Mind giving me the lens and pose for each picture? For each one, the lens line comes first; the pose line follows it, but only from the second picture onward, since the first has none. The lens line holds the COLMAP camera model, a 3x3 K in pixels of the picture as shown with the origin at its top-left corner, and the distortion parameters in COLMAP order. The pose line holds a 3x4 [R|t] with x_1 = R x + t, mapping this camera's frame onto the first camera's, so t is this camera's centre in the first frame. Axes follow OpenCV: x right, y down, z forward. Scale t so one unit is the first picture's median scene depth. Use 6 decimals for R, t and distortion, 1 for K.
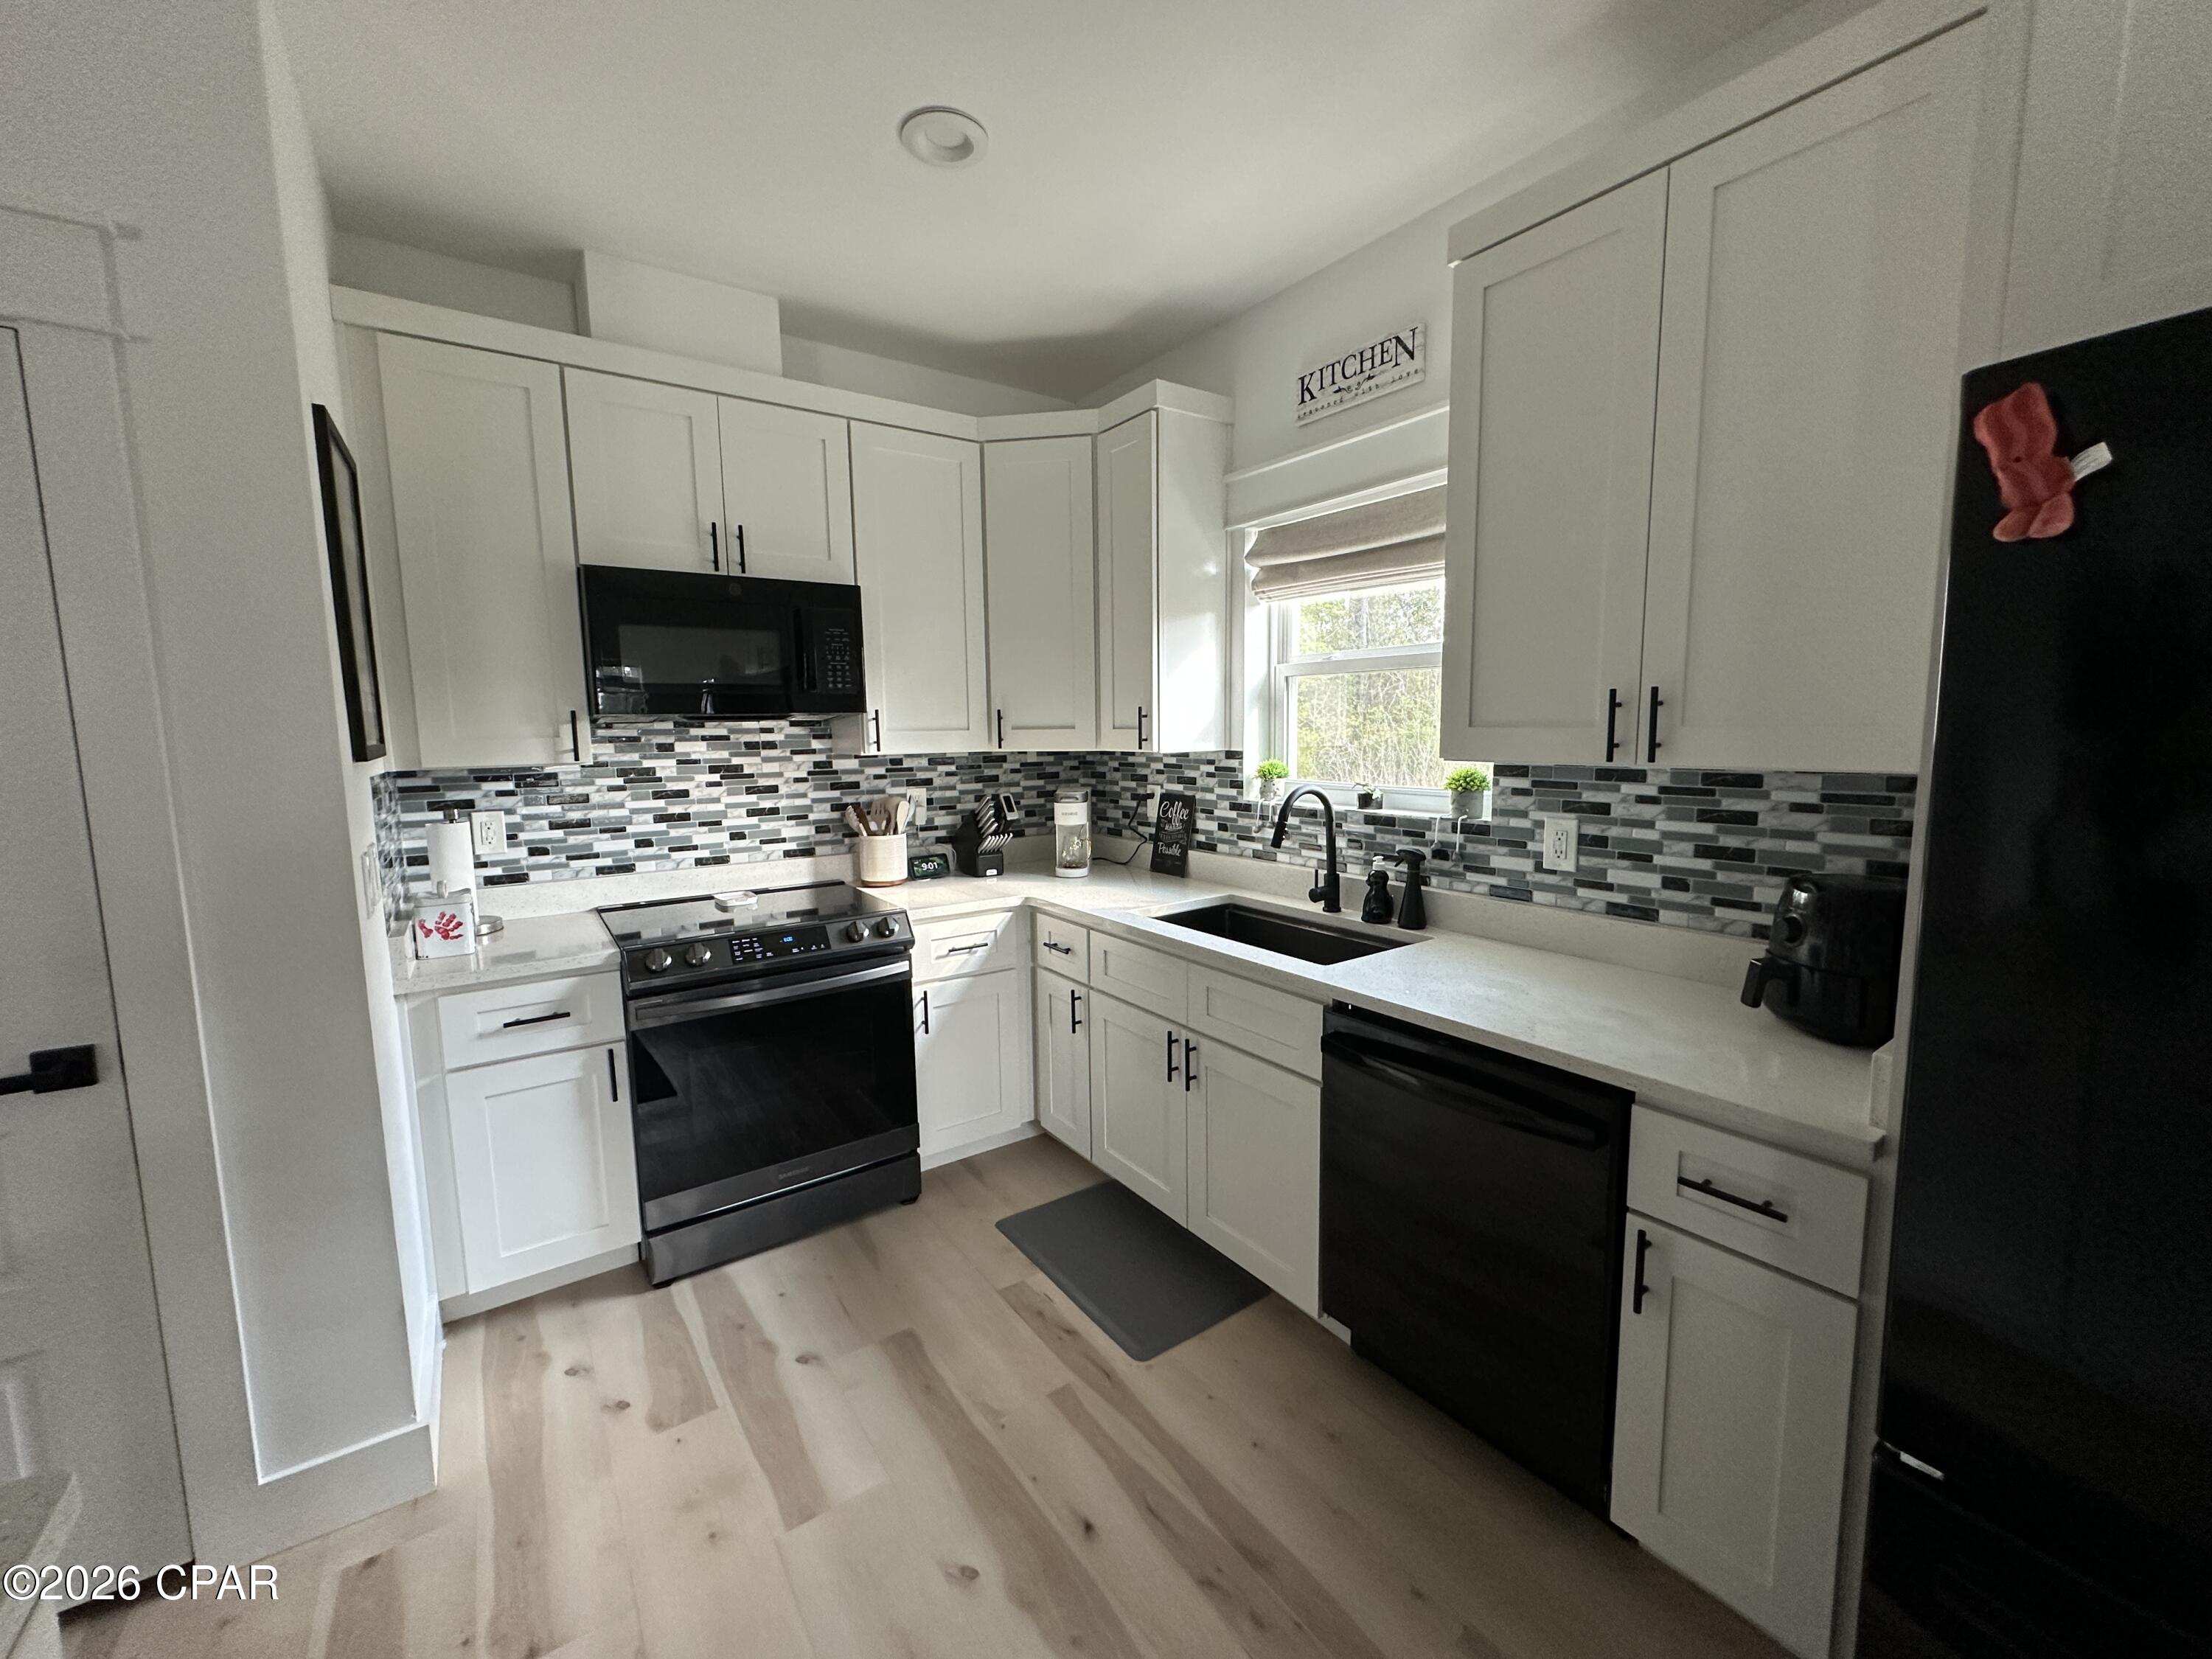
lens RADIAL K [[878.3, 0, 1108.6], [0, 878.3, 827.4], [0, 0, 1]] dist [-0.004284, 0.000602]
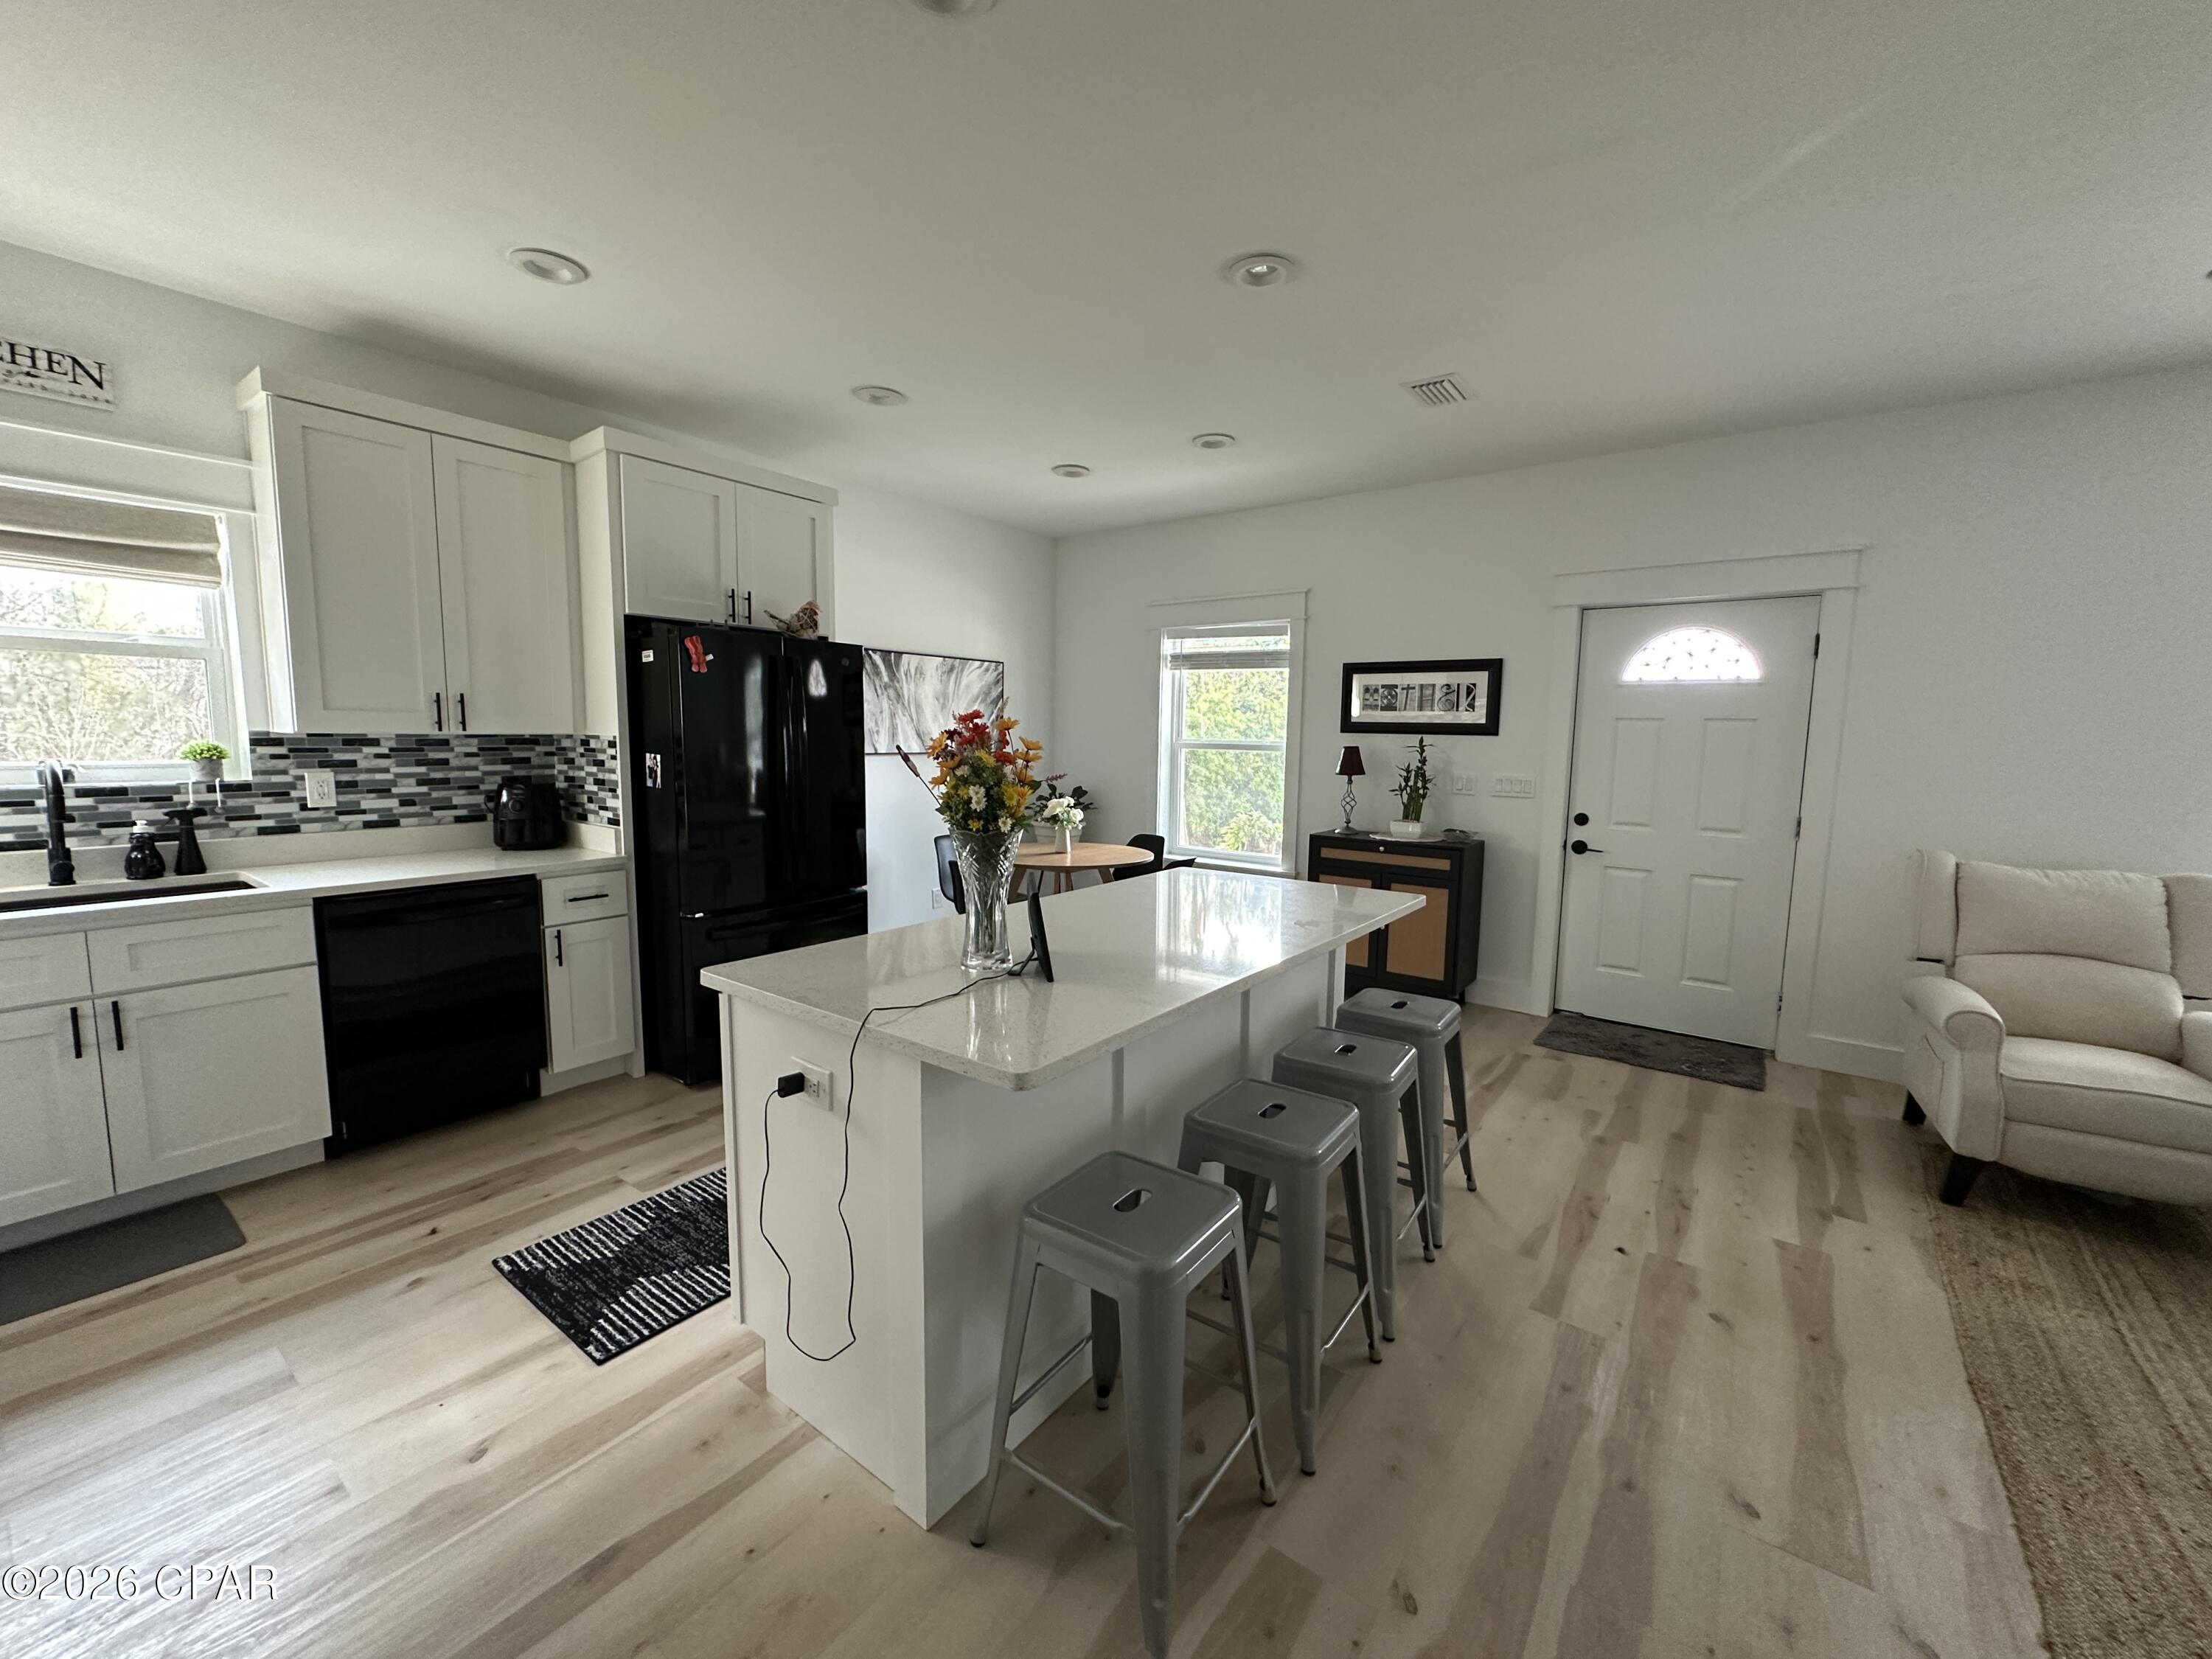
lens RADIAL K [[878.3, 0, 1111.1], [0, 878.3, 823.5], [0, 0, 1]] dist [-0.004284, 0.000602]
pose [[-0.306015, -0.092756, 0.947497, -1.176032], [0.096939, 0.987034, 0.127935, 0.014262], [-0.947078, 0.131000, -0.293056, 0.145943]]
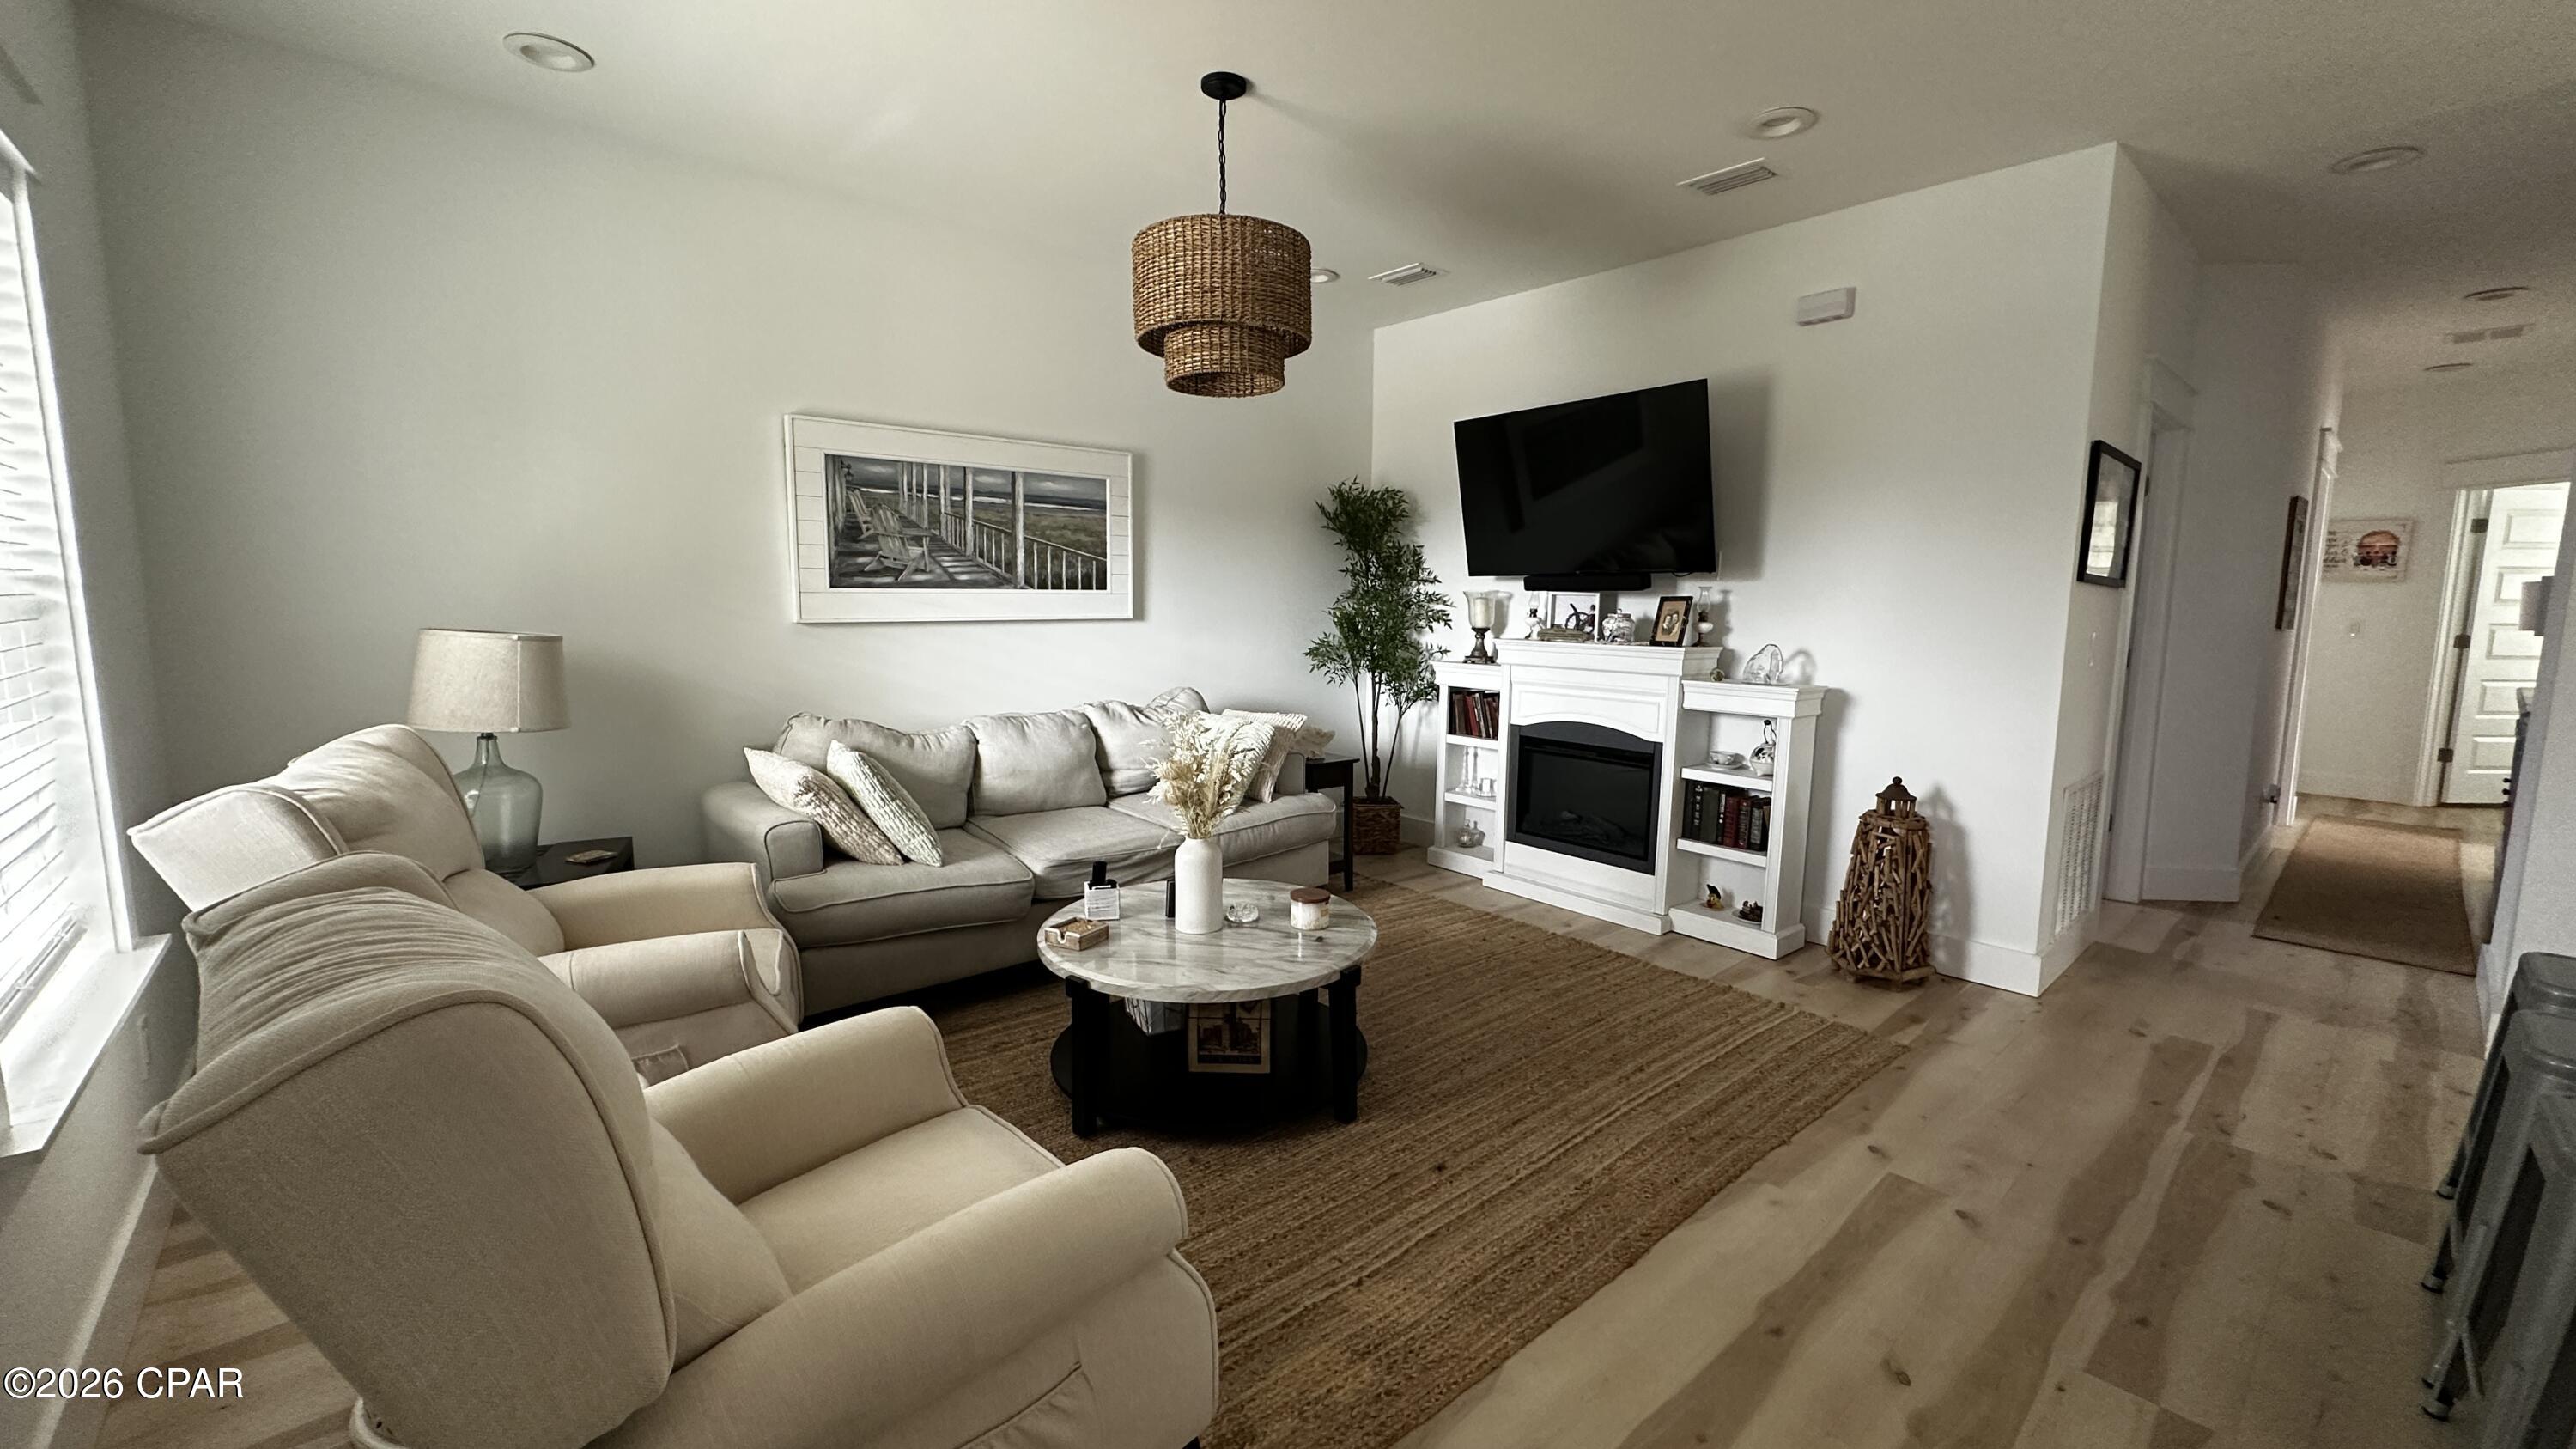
lens RADIAL K [[1022.4, 0, 1290.2], [0, 1022.4, 722.5], [0, 0, 1]] dist [-0.006945, 0.001245]
pose [[0.106548, 0.137416, -0.984766, 0.072098], [-0.123772, 0.984534, 0.123992, 0.193946], [0.986574, 0.108675, 0.121908, -1.241535]]
